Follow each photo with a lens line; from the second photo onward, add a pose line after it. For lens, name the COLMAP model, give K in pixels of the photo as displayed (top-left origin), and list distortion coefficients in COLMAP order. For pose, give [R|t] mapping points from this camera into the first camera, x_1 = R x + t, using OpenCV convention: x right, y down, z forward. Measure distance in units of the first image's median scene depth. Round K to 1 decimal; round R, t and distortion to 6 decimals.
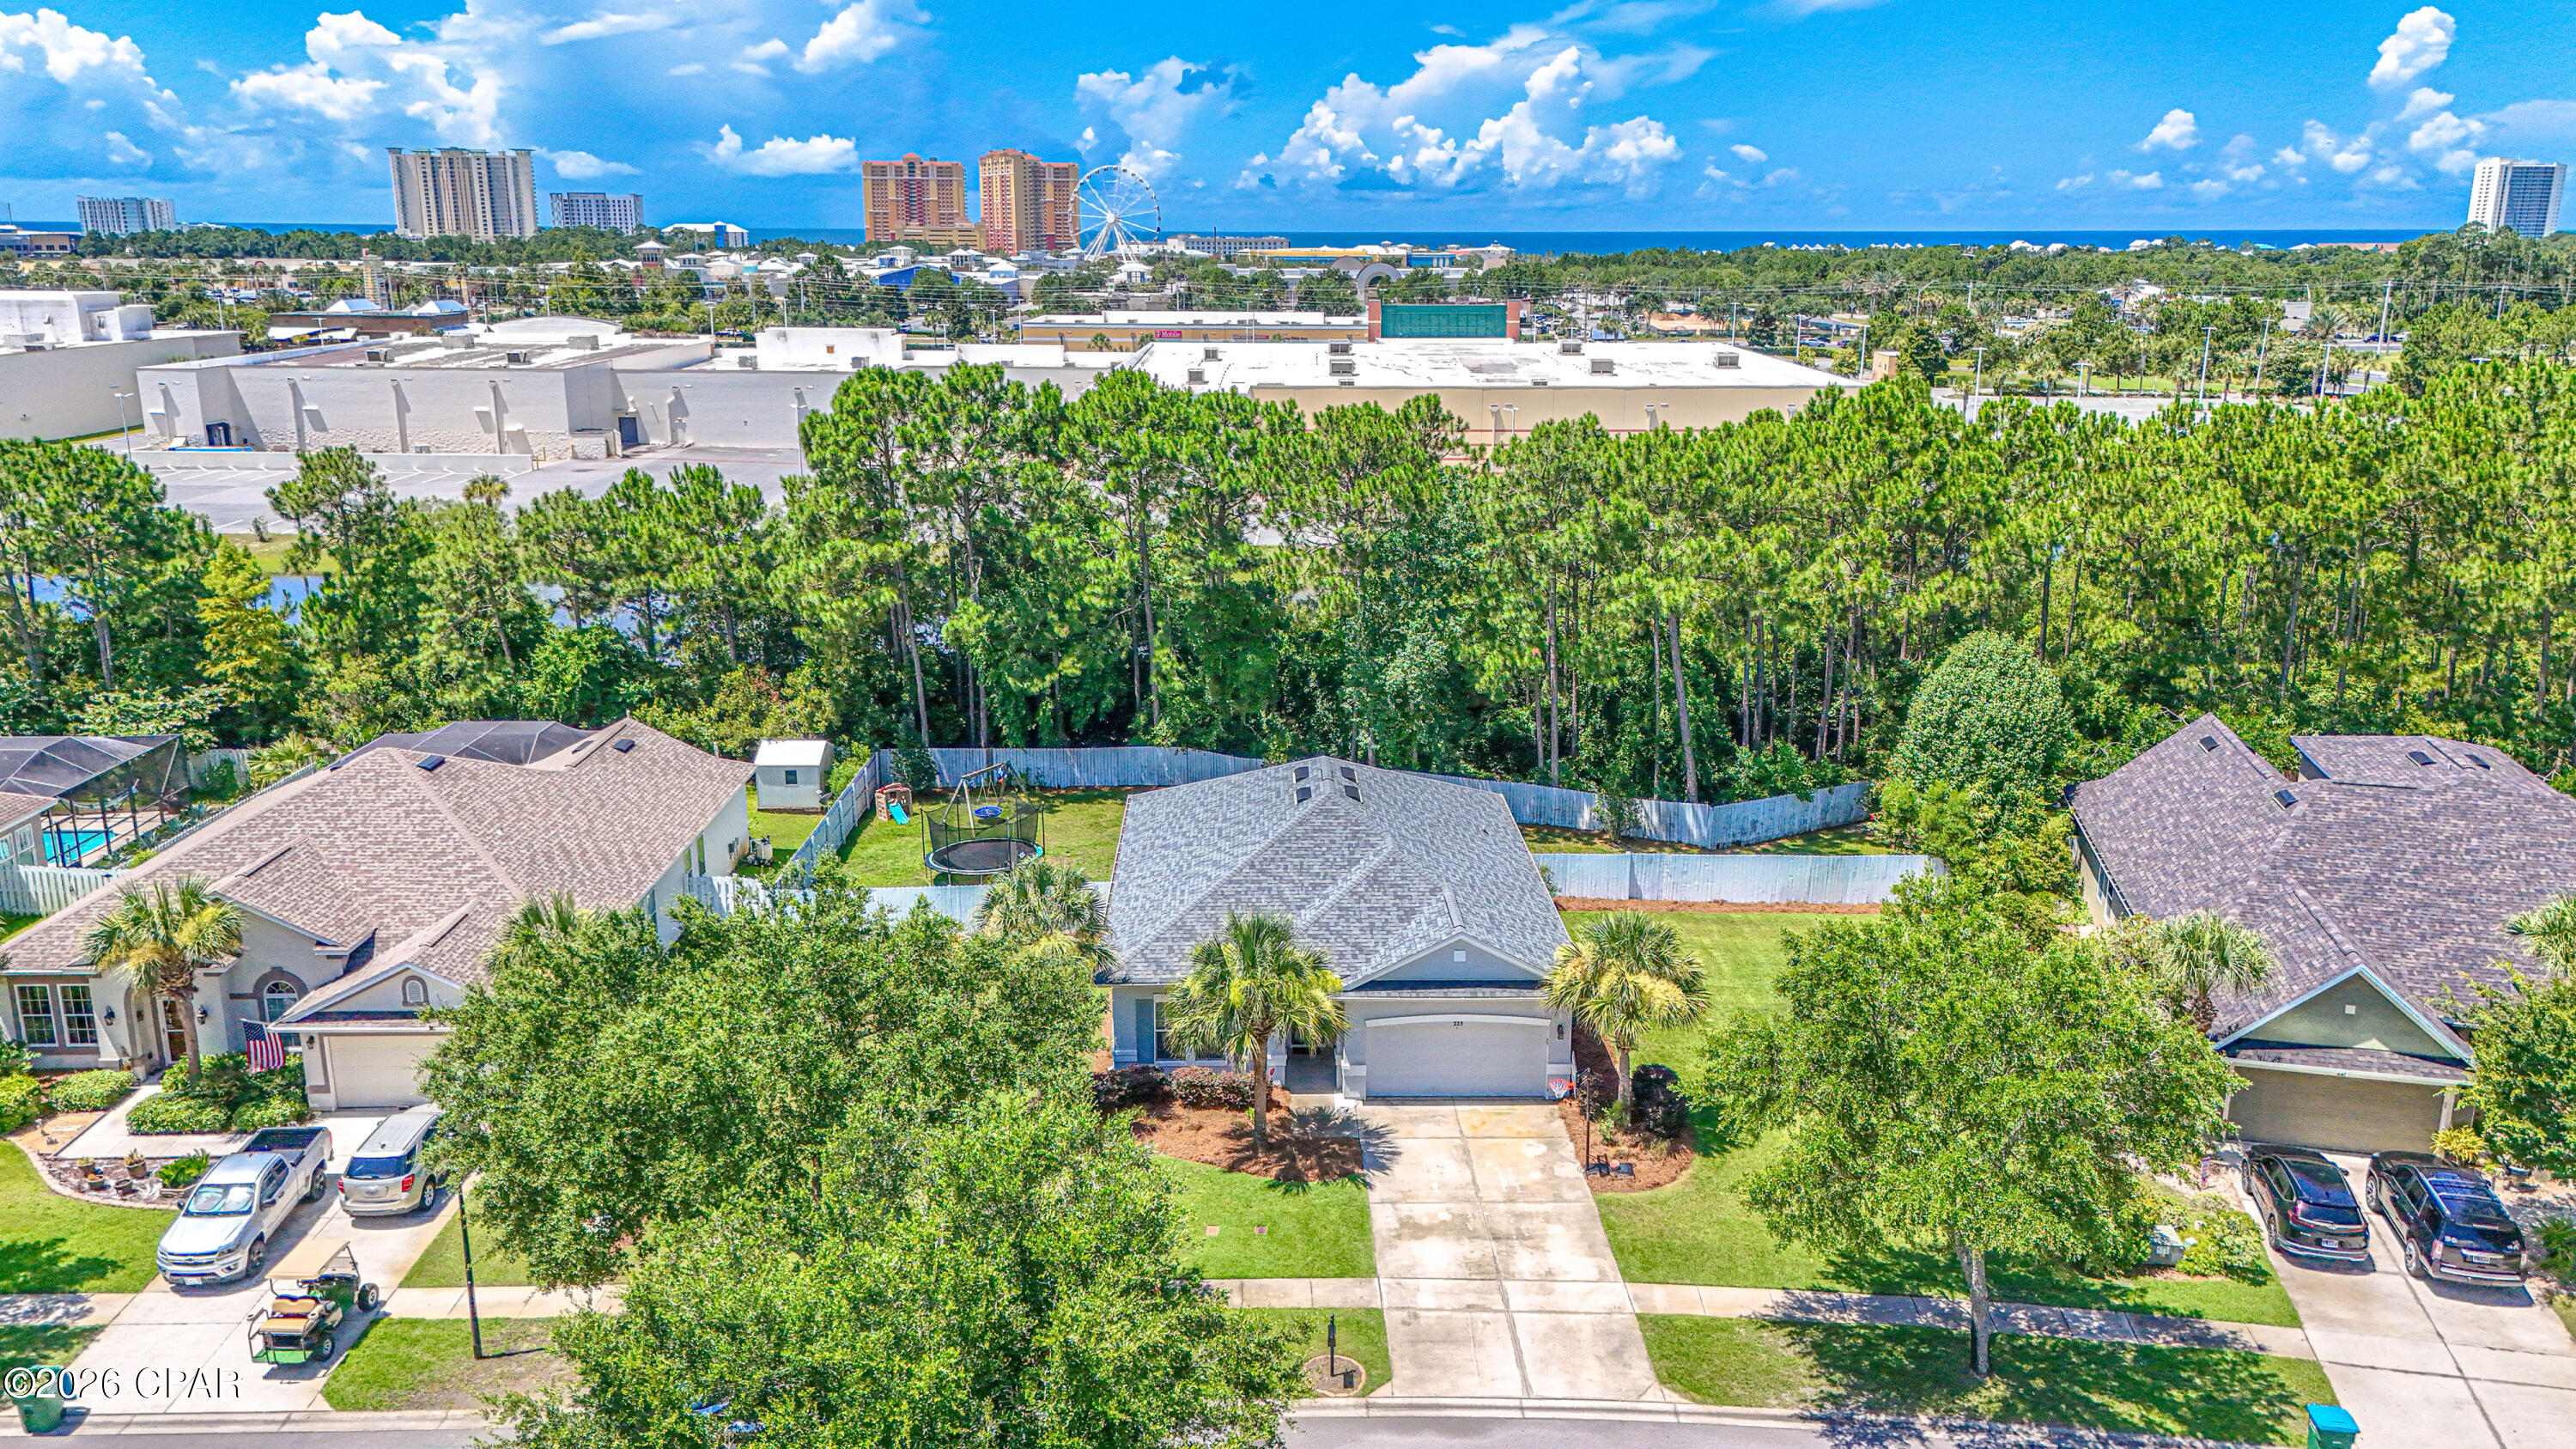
lens RADIAL K [[1892.6, 0, 1282.6], [0, 1892.6, 717.7], [0, 0, 1]] dist [0.085189, -0.086388]
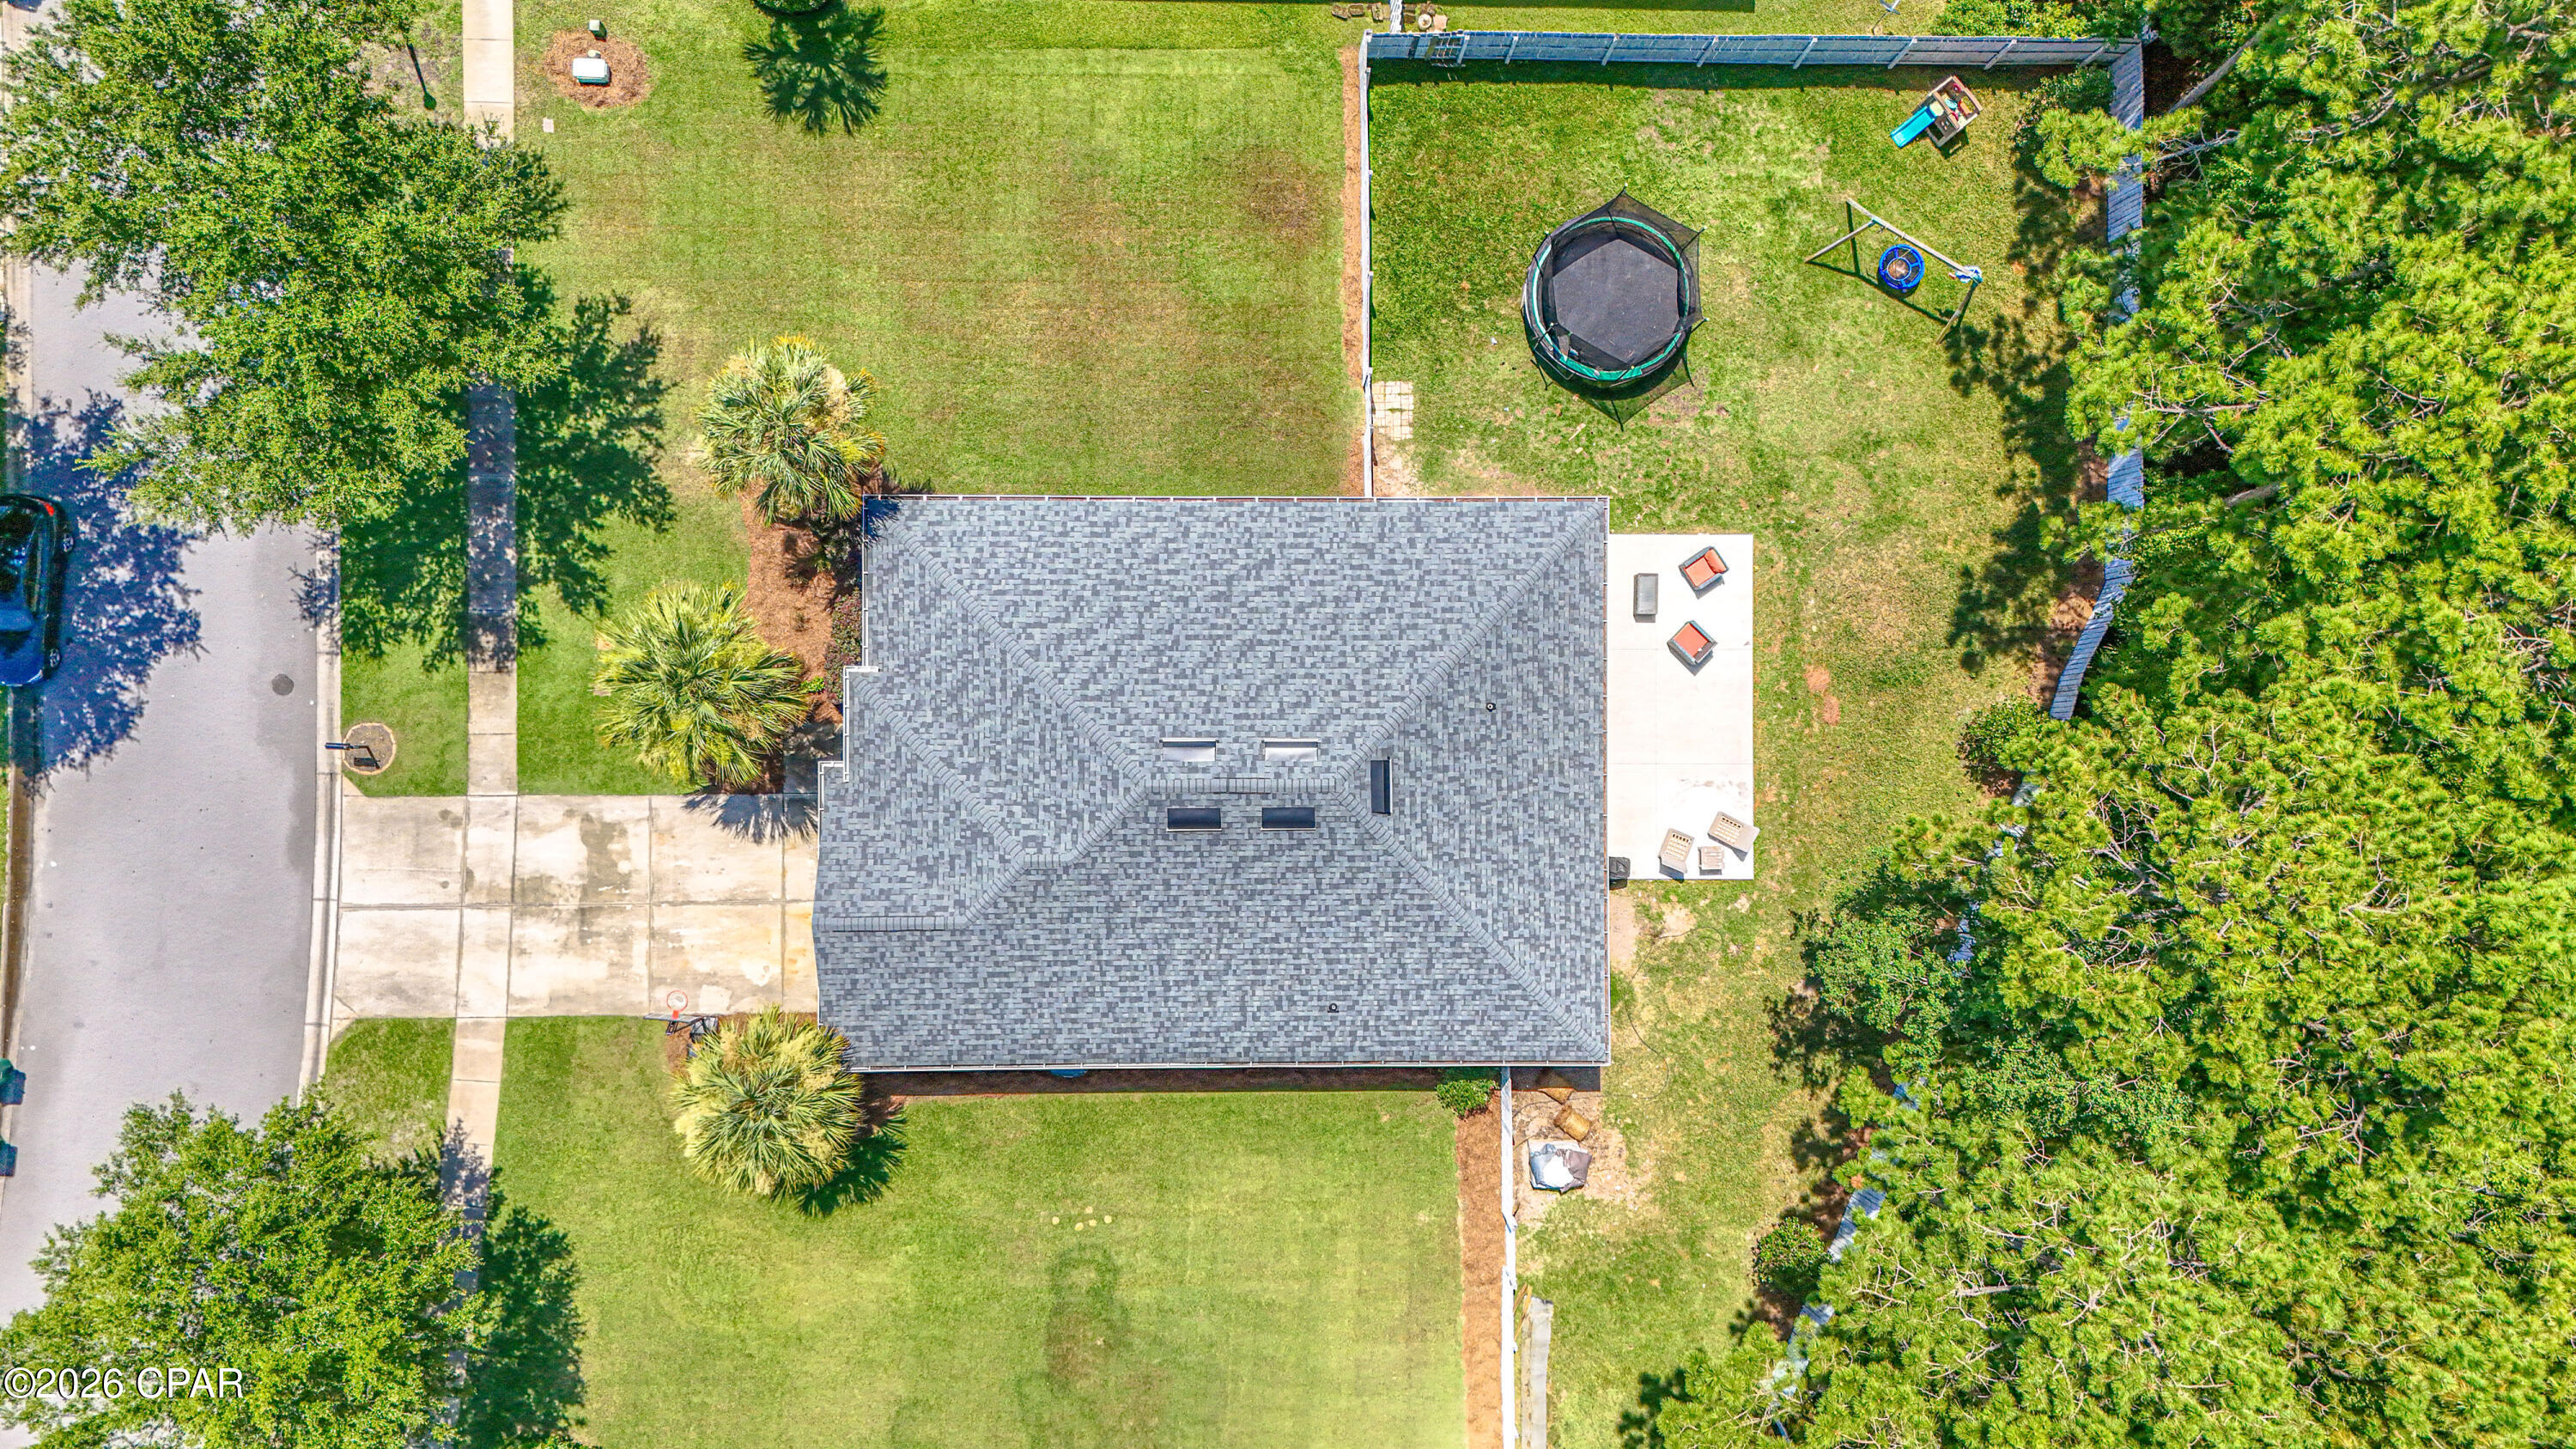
lens RADIAL K [[1892.6, 0, 1282.6], [0, 1892.6, 717.7], [0, 0, 1]] dist [0.085189, -0.086388]
pose [[-0.020459, 0.999788, 0.002183, -0.003261], [-0.280402, -0.007834, 0.959851, -0.568159], [0.959665, 0.019025, 0.280503, 0.715965]]
